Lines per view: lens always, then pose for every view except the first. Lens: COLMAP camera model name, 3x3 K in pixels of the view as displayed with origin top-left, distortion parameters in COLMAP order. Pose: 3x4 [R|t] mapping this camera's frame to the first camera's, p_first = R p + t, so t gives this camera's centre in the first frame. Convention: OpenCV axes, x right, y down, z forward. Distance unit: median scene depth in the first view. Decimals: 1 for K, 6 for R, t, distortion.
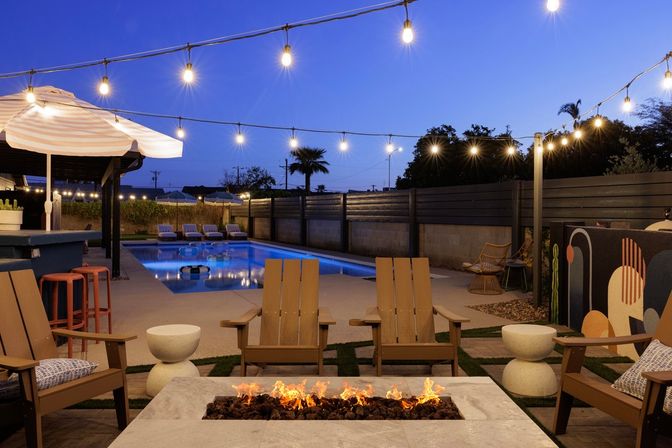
lens RADIAL K [[510.2, 0, 336.0], [0, 510.2, 224.0], [0, 0, 1]] dist [-0.011252, -0.003126]
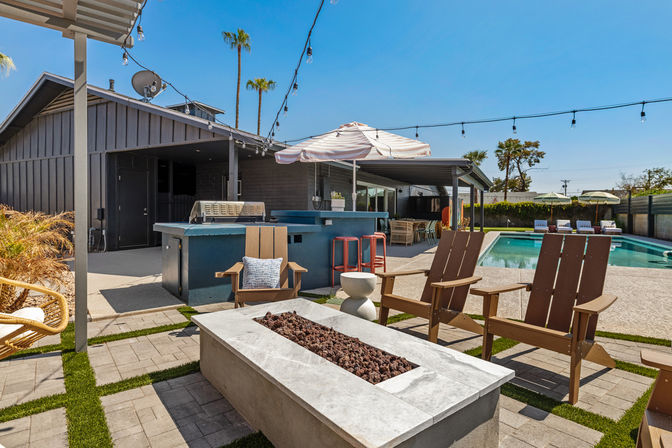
lens RADIAL K [[364.8, 0, 336.0], [0, 364.8, 224.0], [0, 0, 1]] dist [-0.000214, -0.000248]
pose [[0.610007, 0.023862, -0.792037, 0.385591], [-0.019705, 0.999694, 0.014941, 0.044813], [0.792151, 0.006493, 0.610290, 0.285118]]
